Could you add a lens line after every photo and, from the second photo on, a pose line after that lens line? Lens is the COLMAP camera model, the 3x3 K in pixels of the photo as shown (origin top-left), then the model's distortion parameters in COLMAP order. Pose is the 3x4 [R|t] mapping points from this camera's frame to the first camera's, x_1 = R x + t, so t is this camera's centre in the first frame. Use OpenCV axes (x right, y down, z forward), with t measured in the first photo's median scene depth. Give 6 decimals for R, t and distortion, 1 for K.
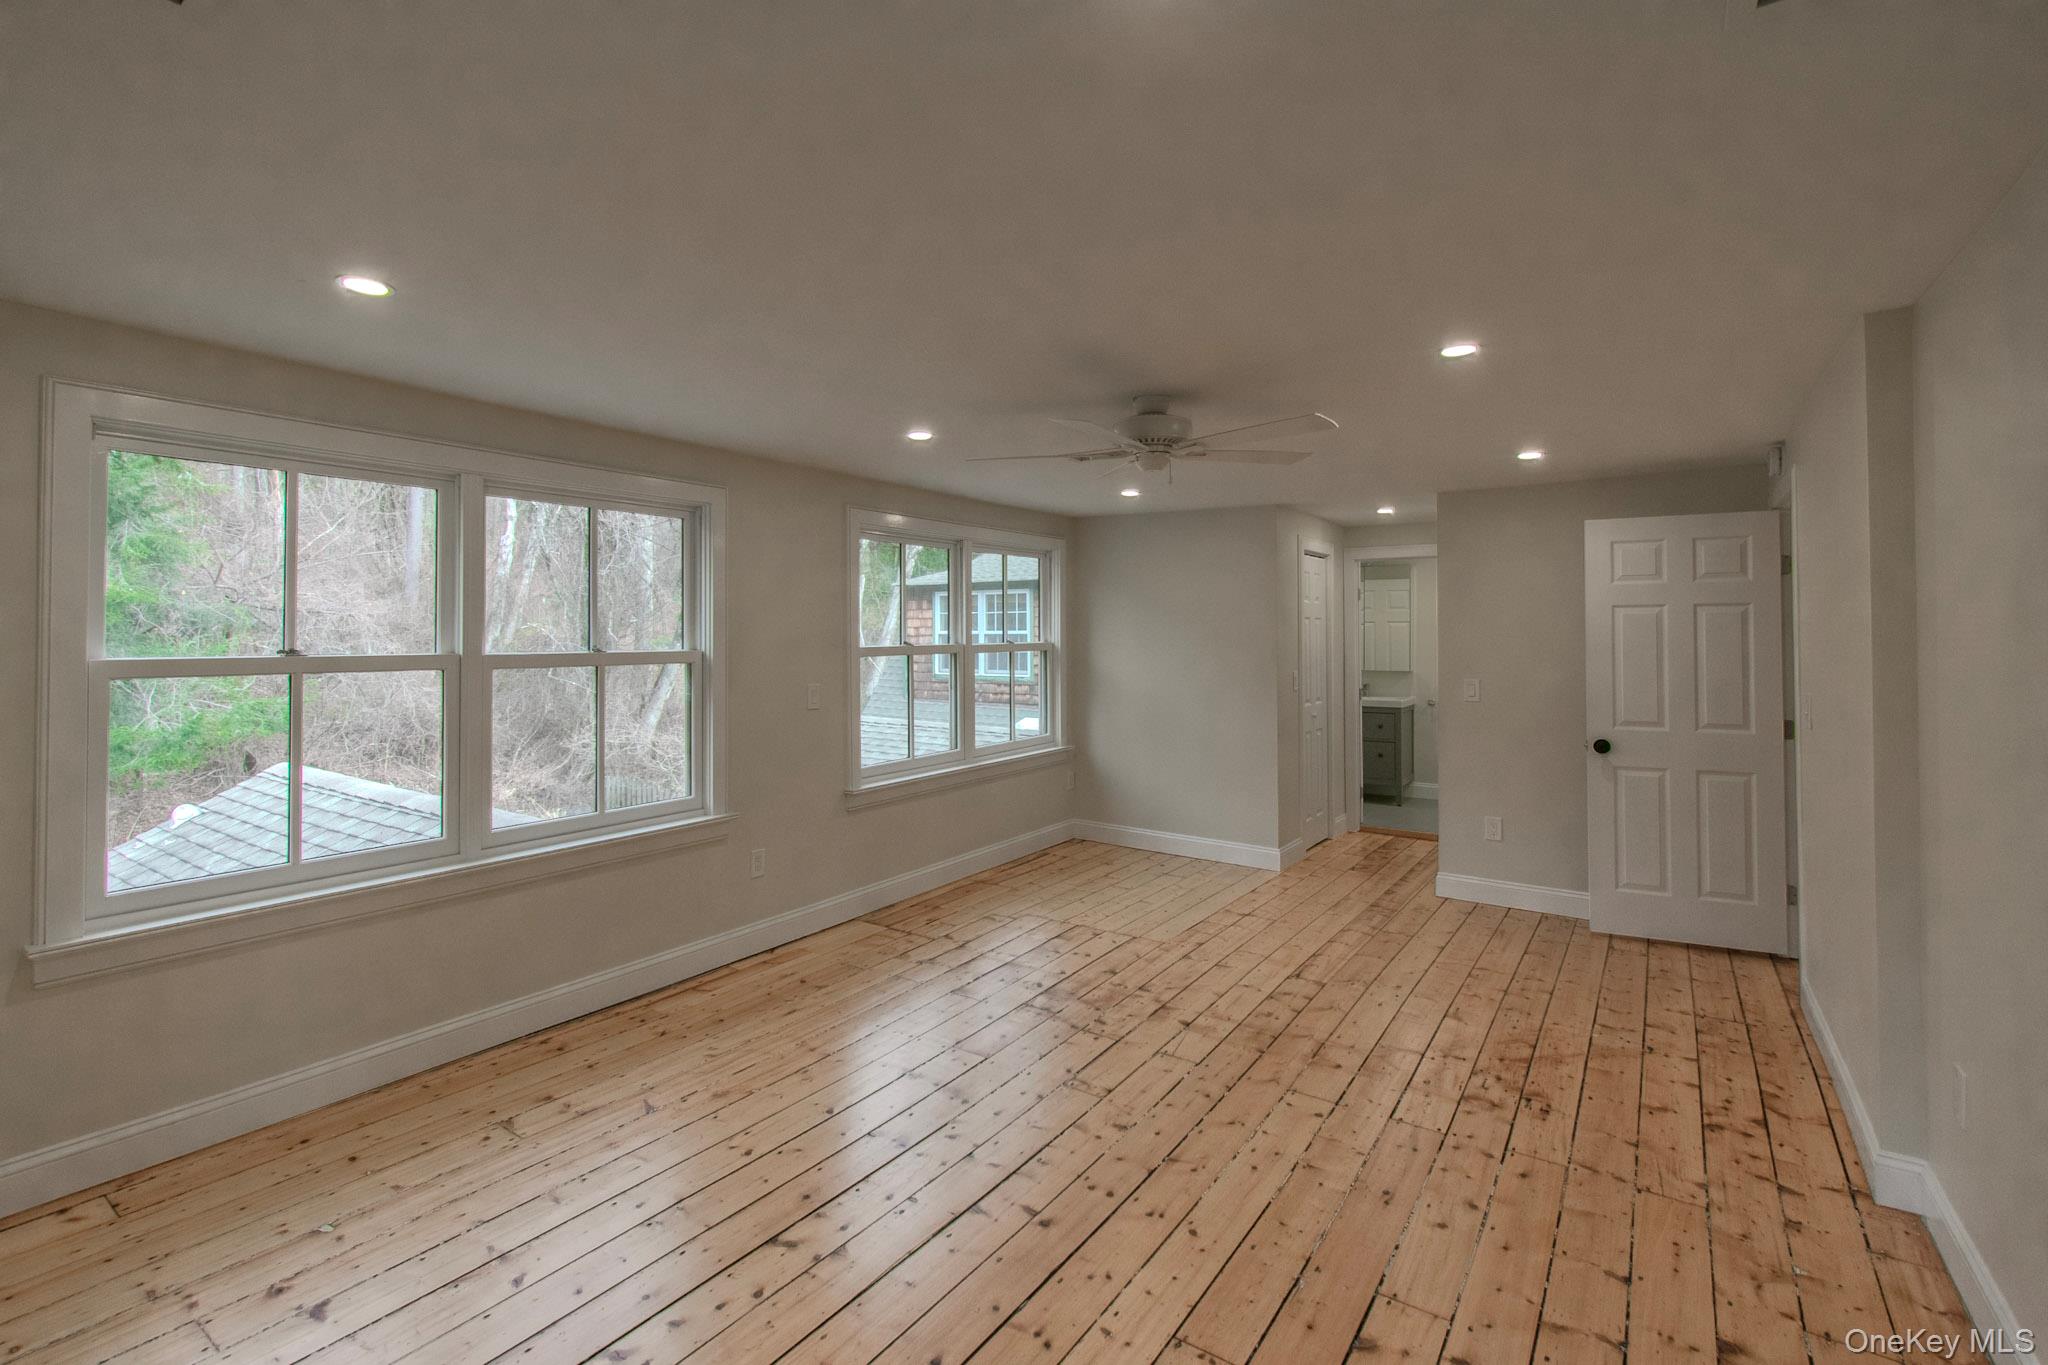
lens RADIAL K [[928.4, 0, 1022.9], [0, 928.4, 678.2], [0, 0, 1]] dist [0.002165, -0.001130]
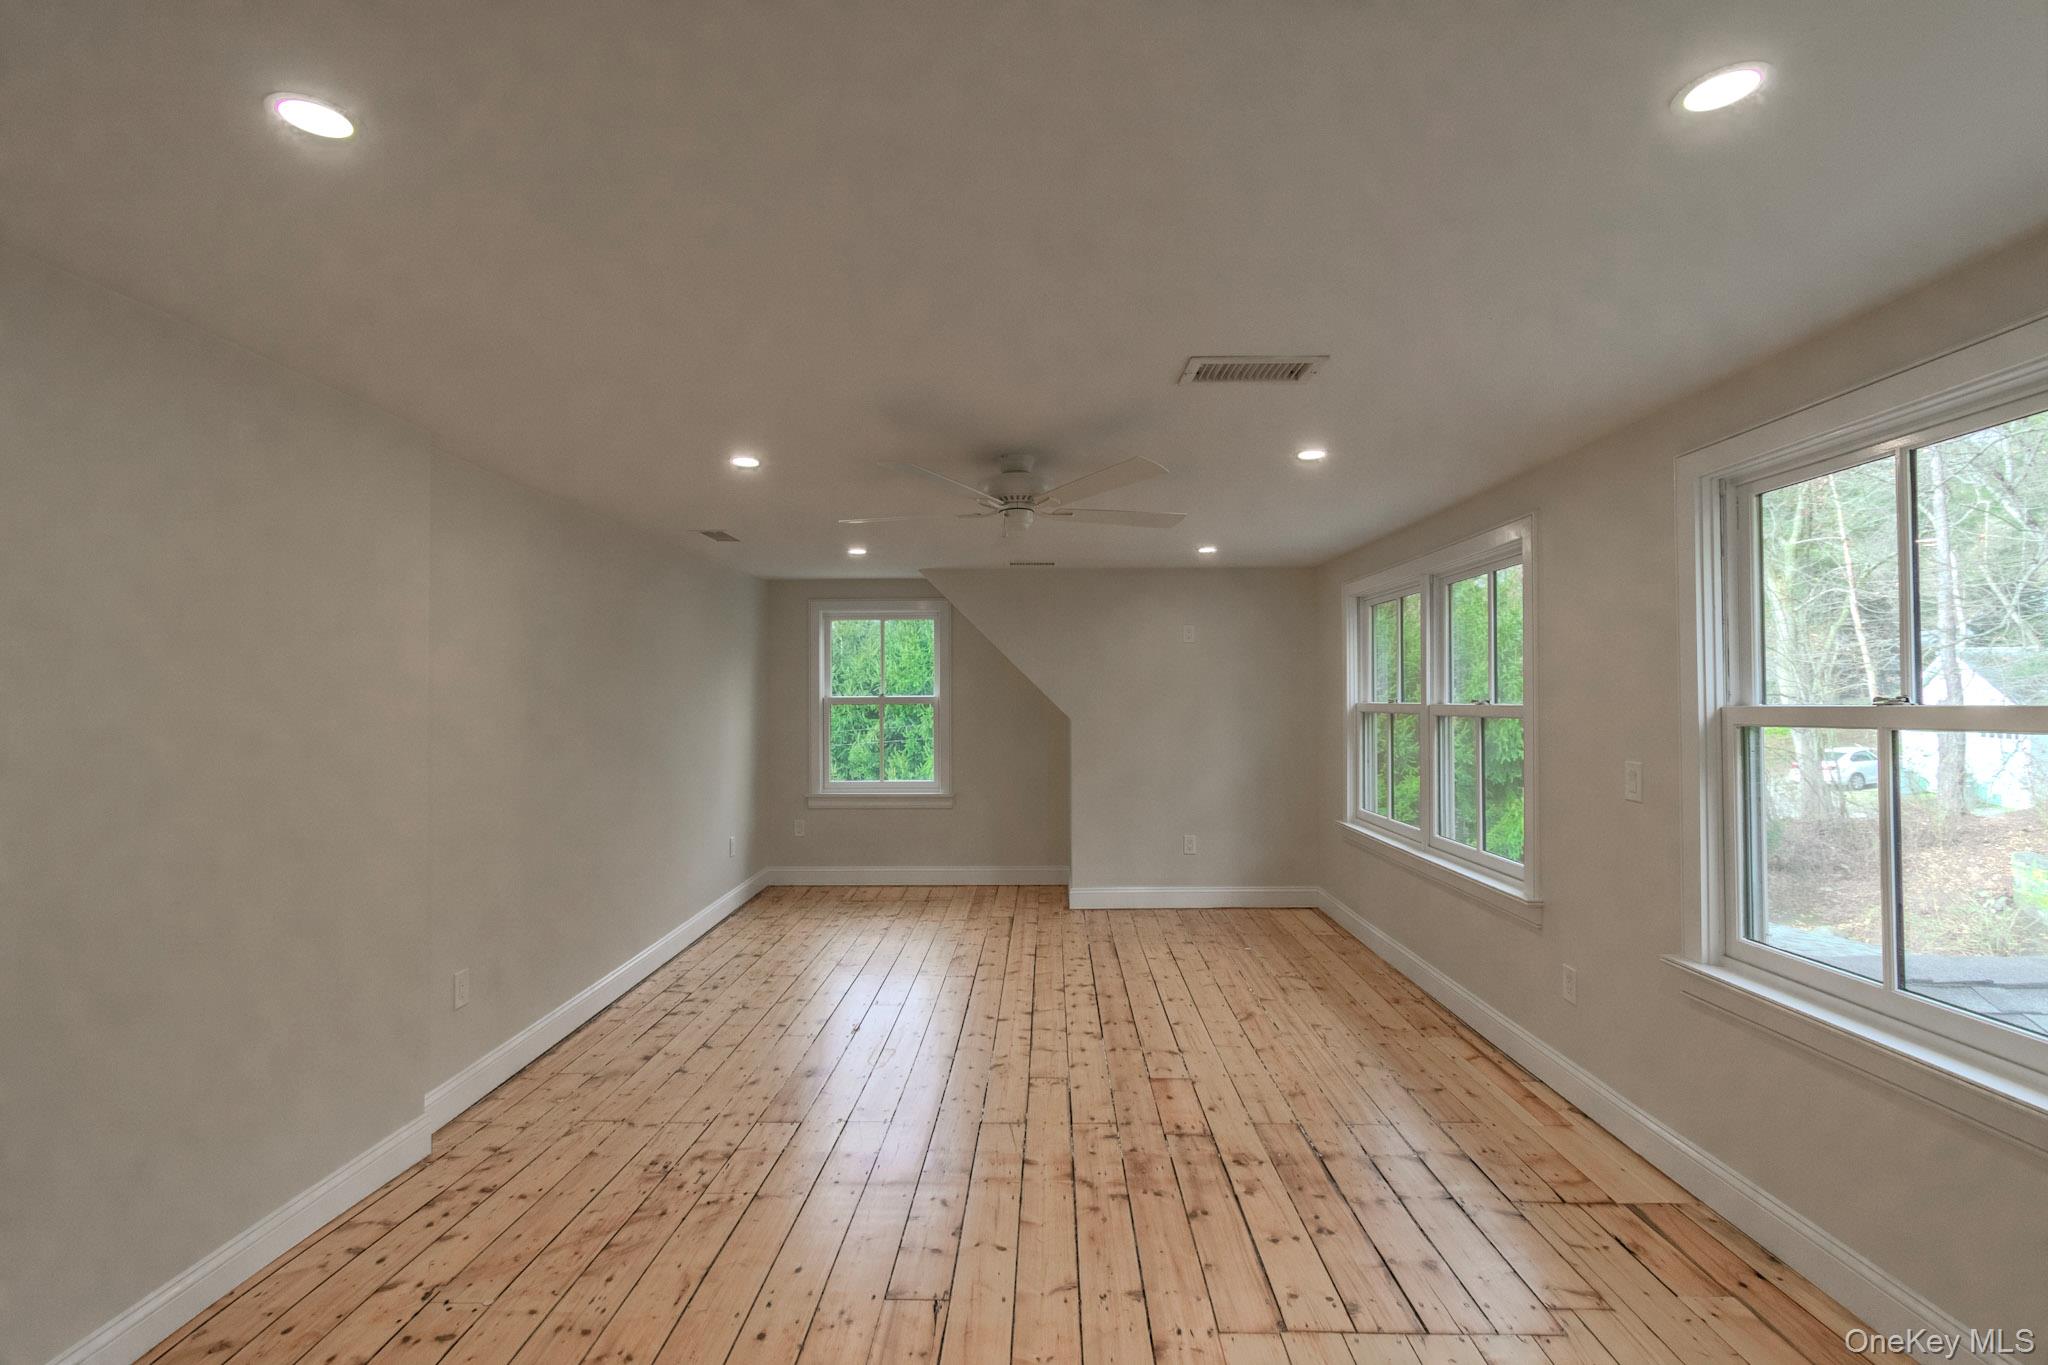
lens RADIAL K [[928.4, 0, 1022.9], [0, 928.4, 678.2], [0, 0, 1]] dist [0.002165, -0.001130]
pose [[-0.843860, -0.005236, -0.536538, 0.615650], [-0.016284, 0.999742, 0.015855, -0.074427], [0.536317, 0.022117, -0.843727, 1.656266]]
